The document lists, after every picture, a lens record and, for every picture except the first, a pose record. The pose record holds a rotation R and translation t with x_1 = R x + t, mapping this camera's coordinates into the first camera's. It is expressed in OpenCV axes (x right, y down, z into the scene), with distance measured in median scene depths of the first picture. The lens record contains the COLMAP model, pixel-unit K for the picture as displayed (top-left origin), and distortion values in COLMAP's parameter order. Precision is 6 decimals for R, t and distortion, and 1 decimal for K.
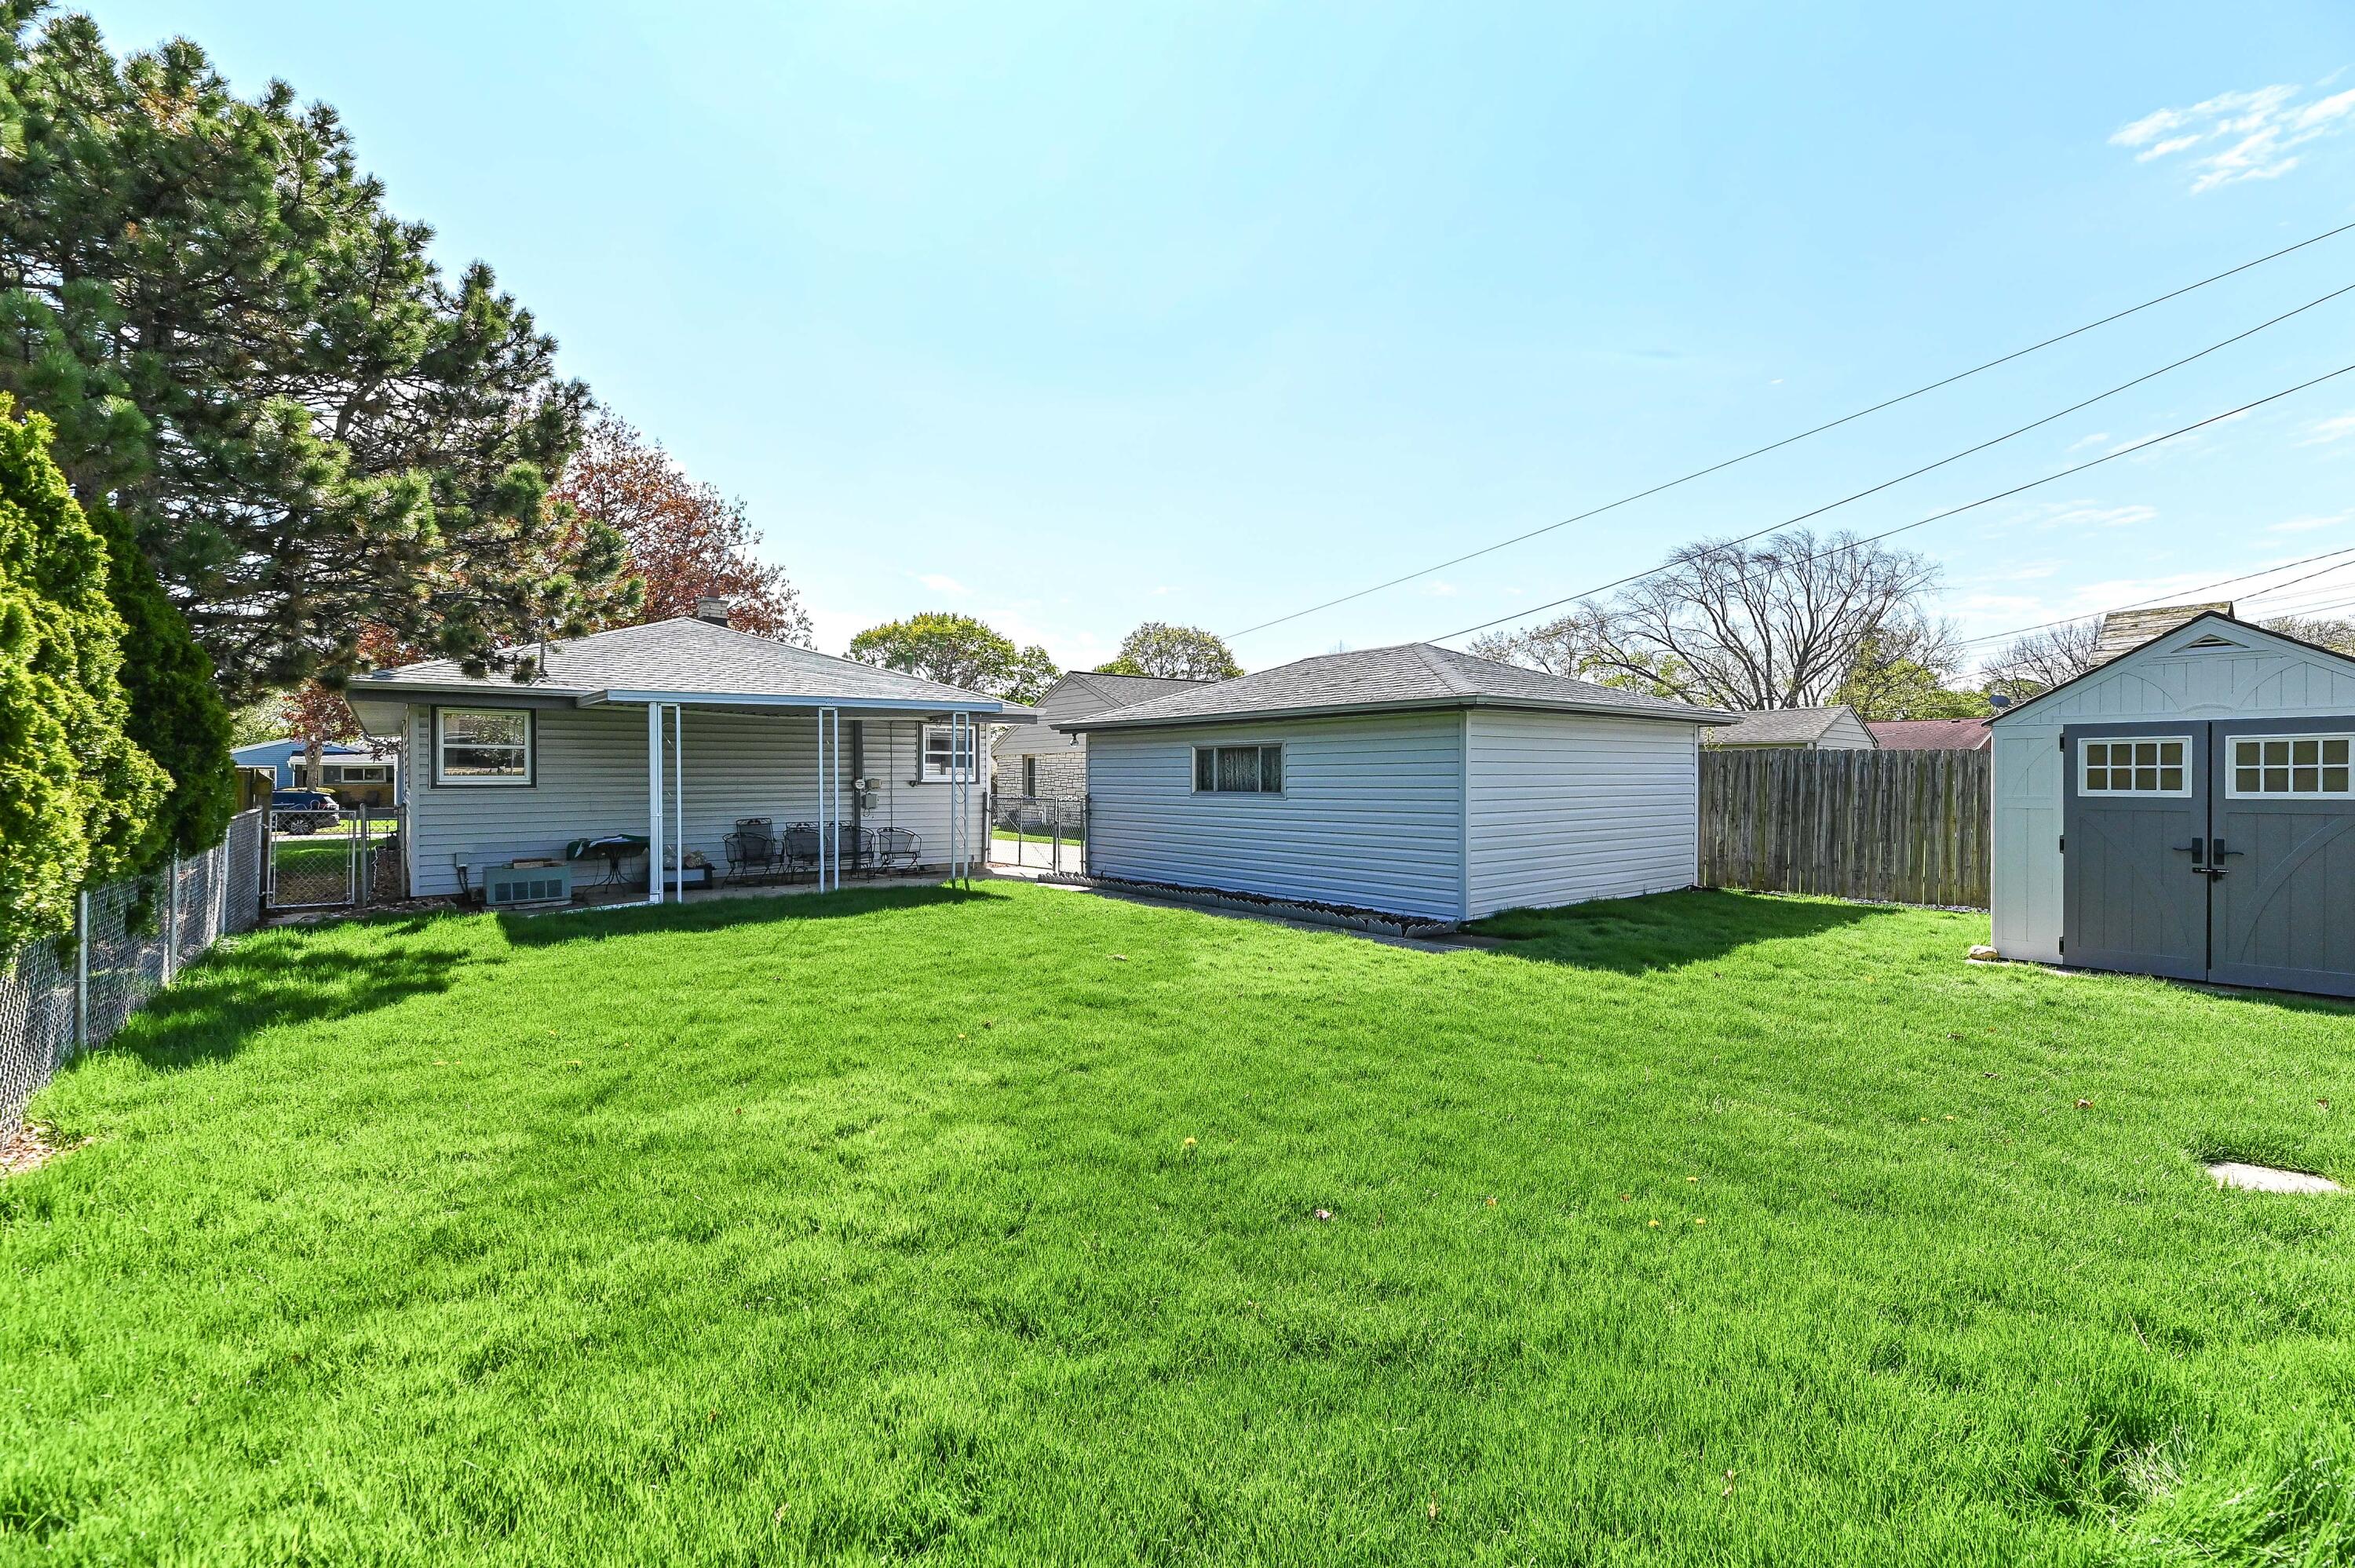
lens RADIAL K [[959.7, 0, 1184.0], [0, 959.7, 775.4], [0, 0, 1]] dist [-0.000309, -0.000299]
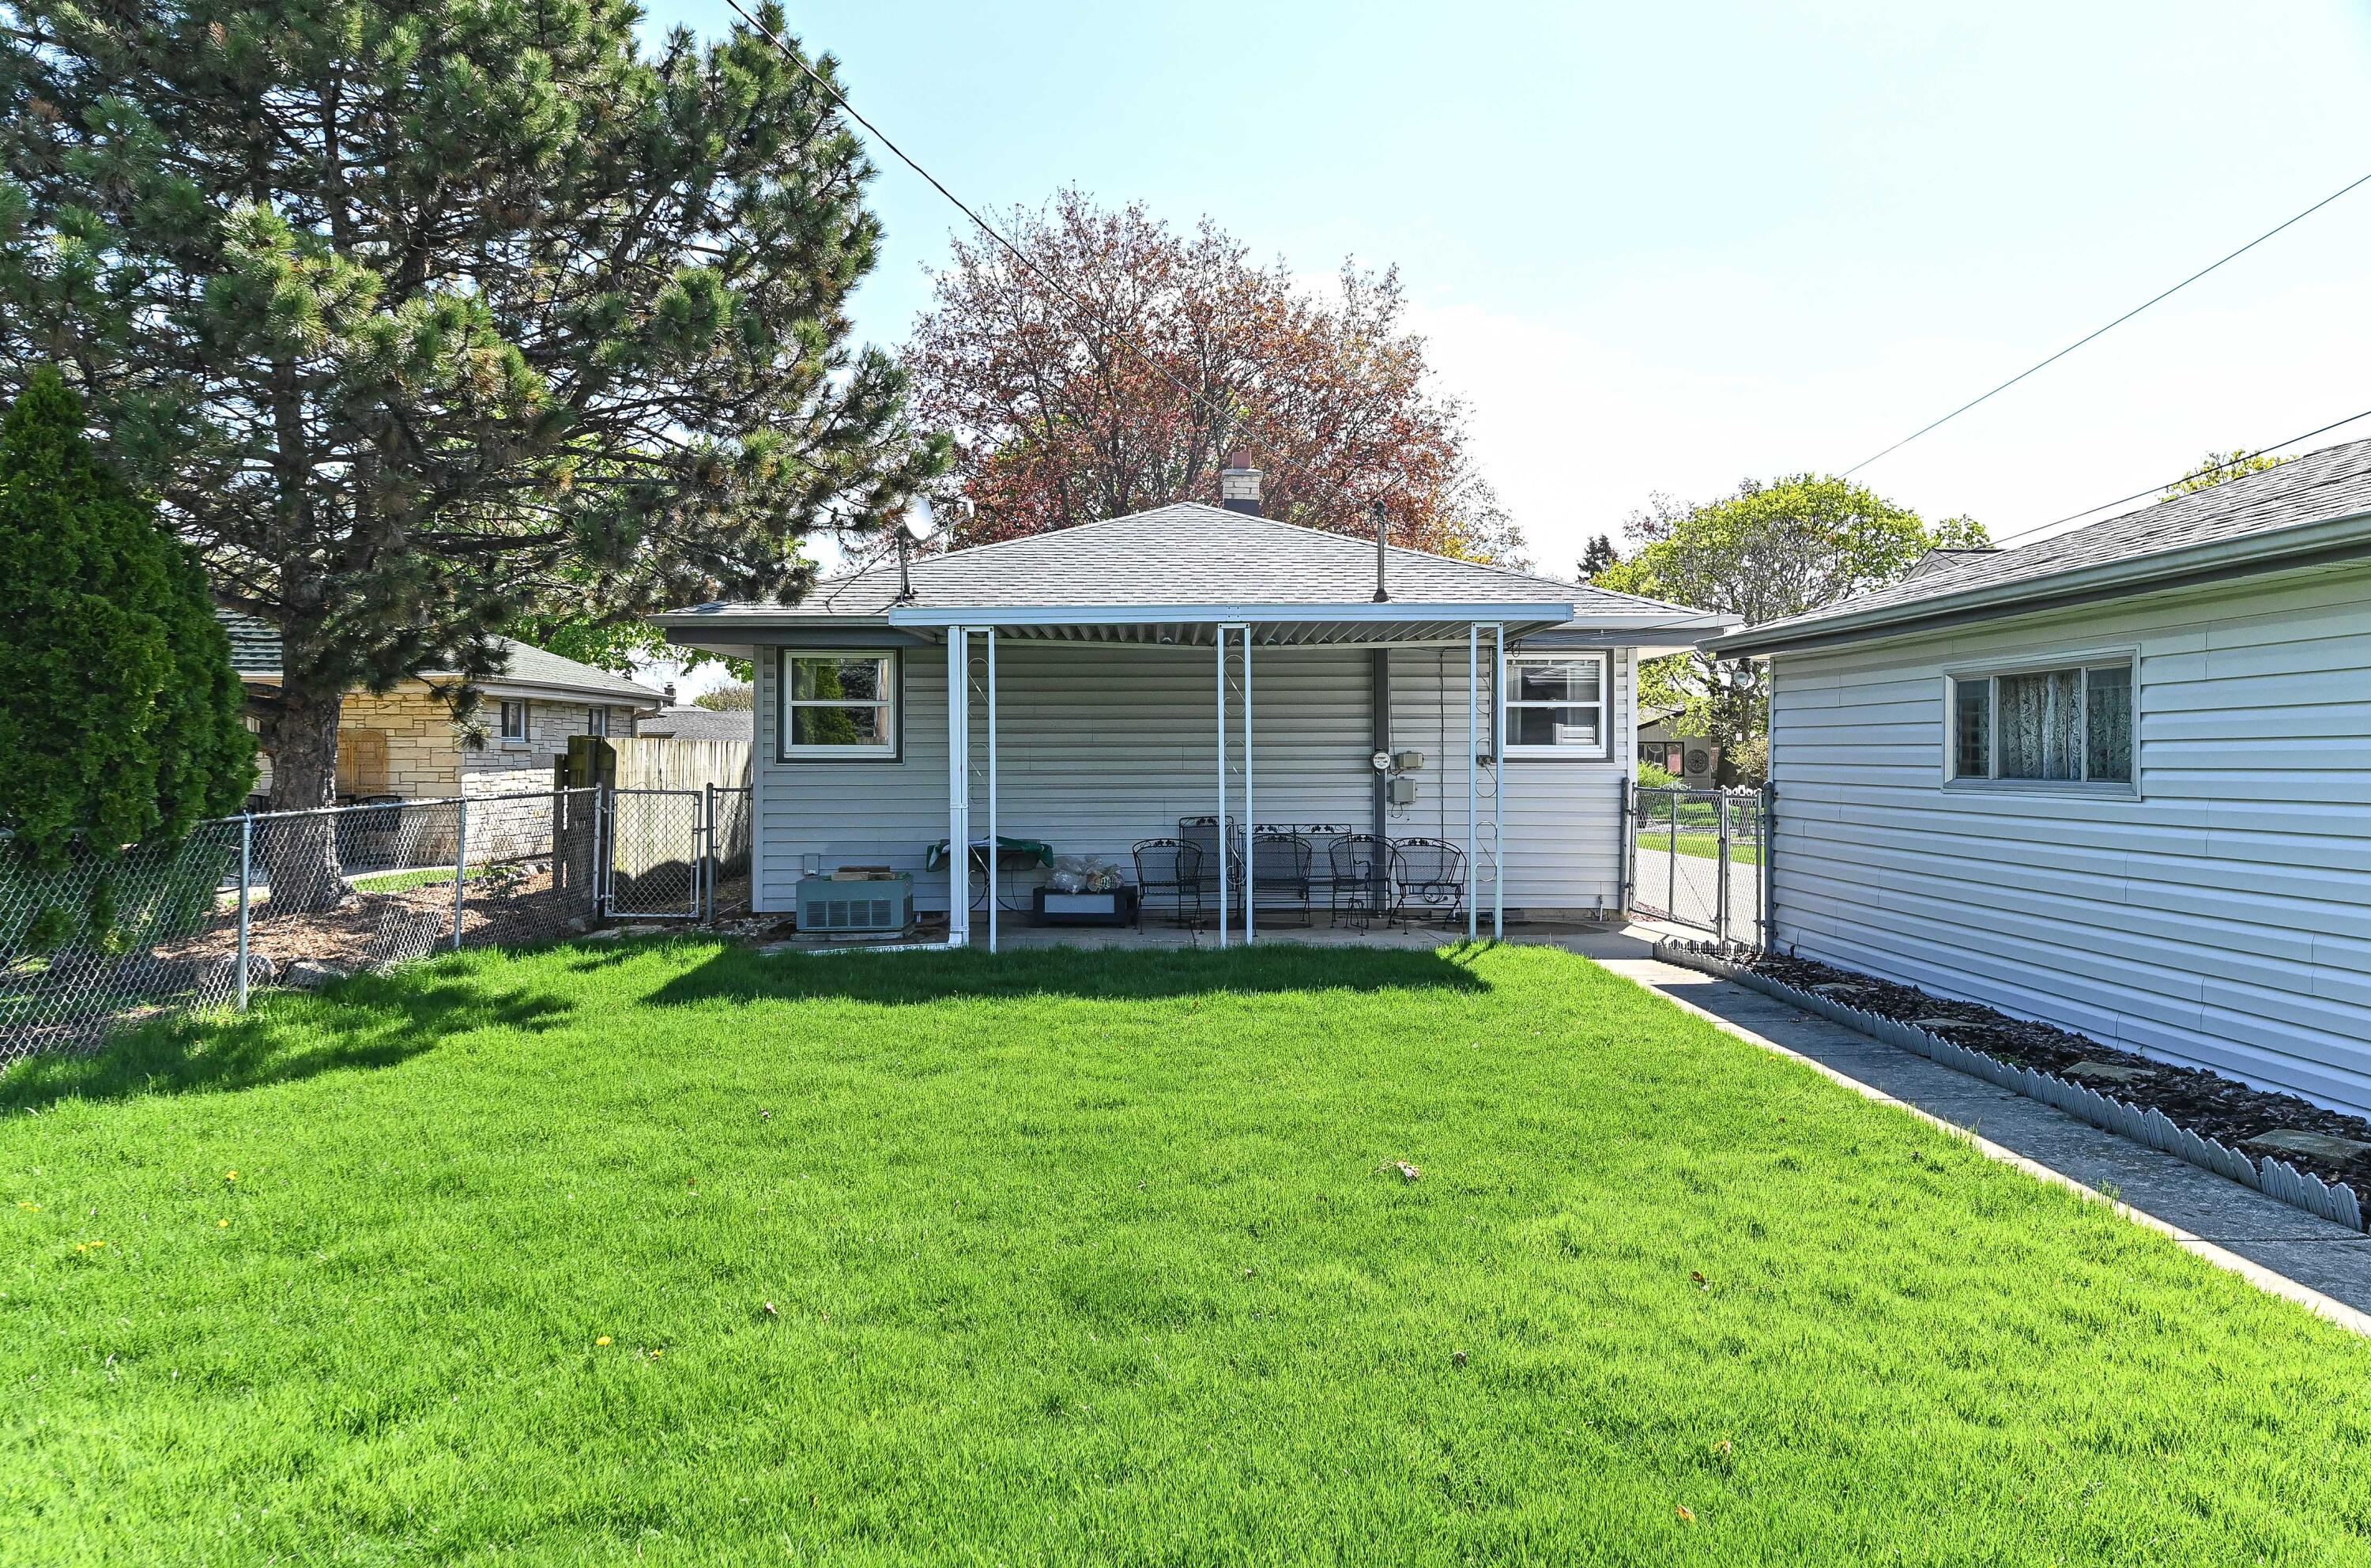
lens RADIAL K [[1565.5, 0, 1183.8], [0, 1565.5, 751.0], [0, 0, 1]] dist [0.007852, 0.003120]
pose [[0.812429, 0.000272, -0.583059, 0.146641], [-0.000993, 0.999999, -0.000917, 0.005449], [0.583059, 0.001323, 0.812429, 0.226324]]
